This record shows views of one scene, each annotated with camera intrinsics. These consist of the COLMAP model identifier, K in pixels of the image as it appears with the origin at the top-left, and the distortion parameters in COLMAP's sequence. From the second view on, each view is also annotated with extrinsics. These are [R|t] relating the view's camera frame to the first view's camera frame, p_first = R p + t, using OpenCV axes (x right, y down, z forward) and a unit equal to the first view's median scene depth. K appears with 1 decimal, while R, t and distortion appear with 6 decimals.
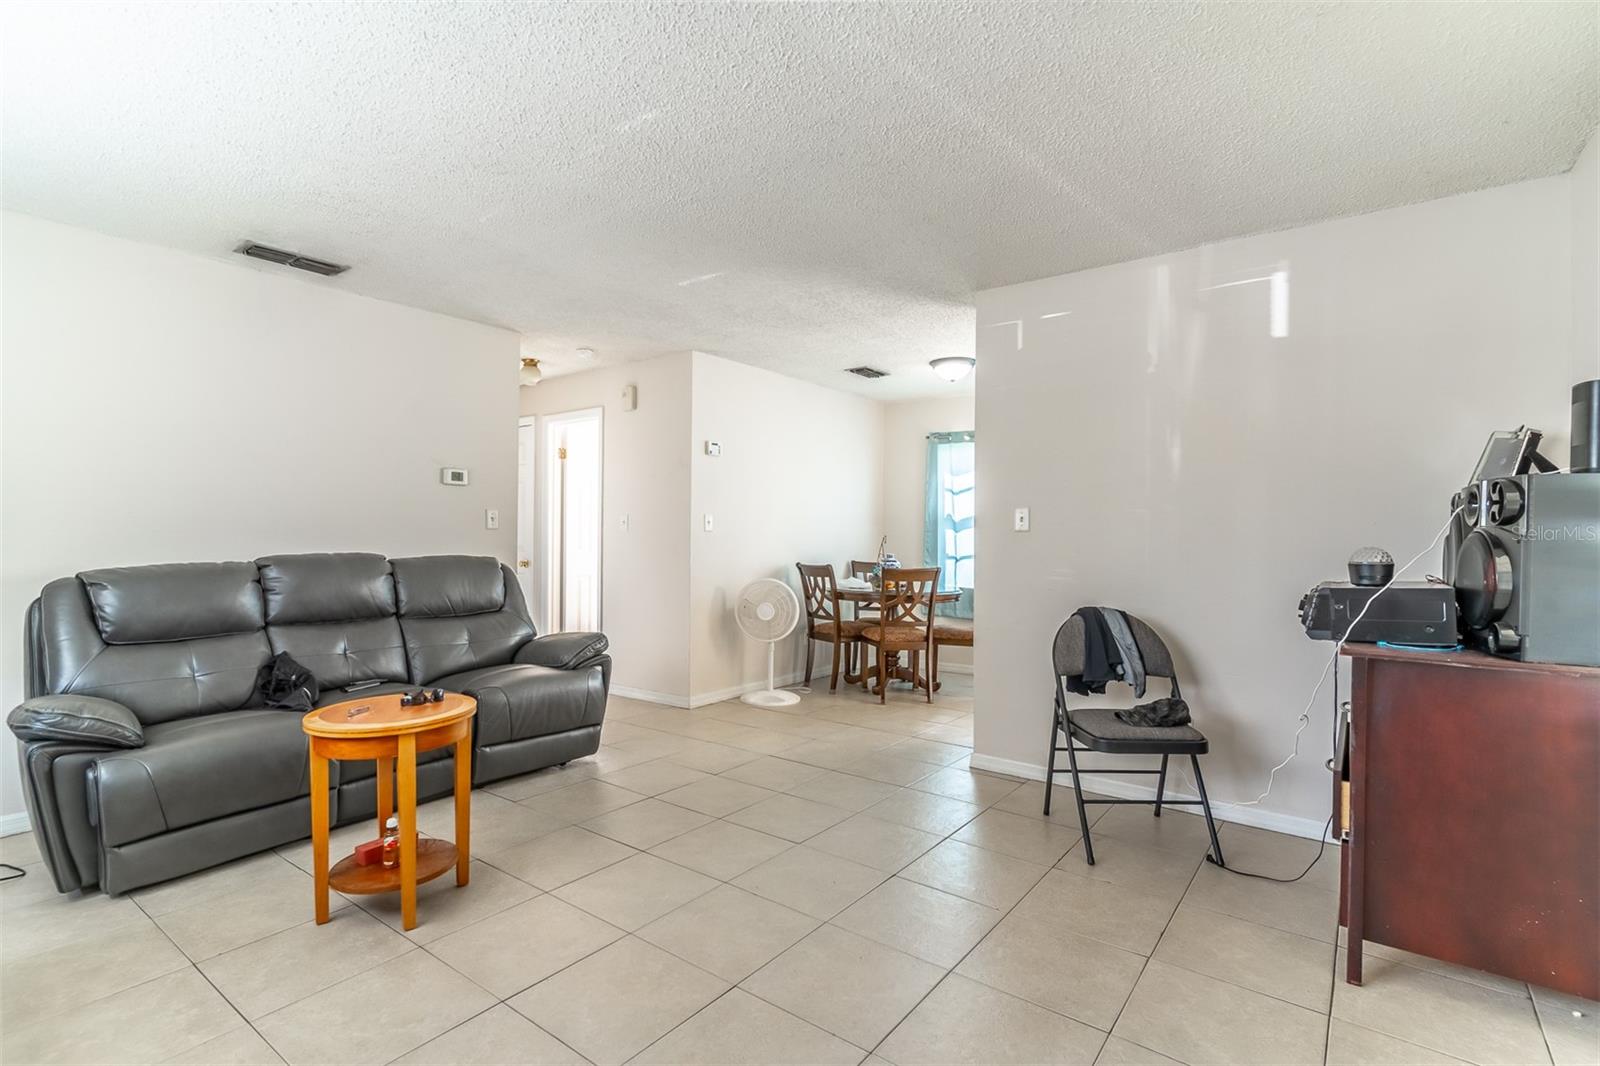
lens RADIAL K [[767.3, 0, 796.4], [0, 767.3, 536.1], [0, 0, 1]] dist [0.006409, -0.002691]
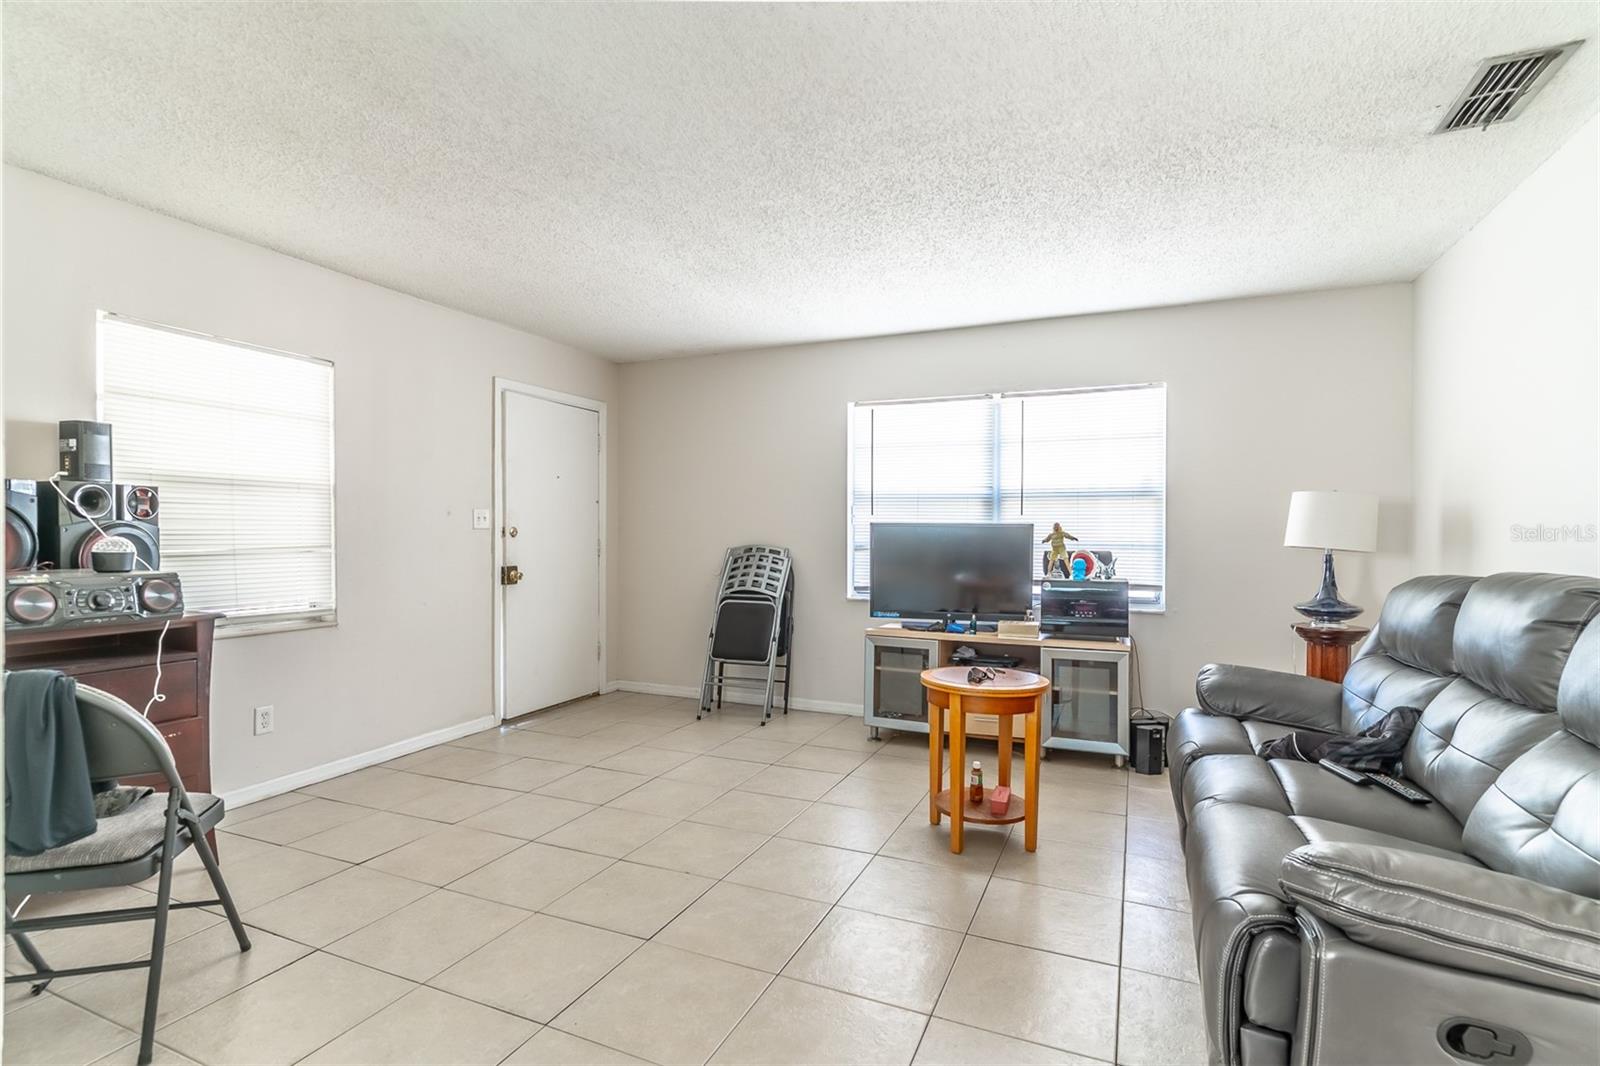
lens RADIAL K [[767.3, 0, 796.2], [0, 767.3, 533.1], [0, 0, 1]] dist [0.006409, -0.002691]
pose [[-0.975614, -0.012229, -0.219150, 0.023631], [-0.013126, 0.999910, 0.002635, -0.000508], [0.219098, 0.005448, -0.975688, 1.272282]]
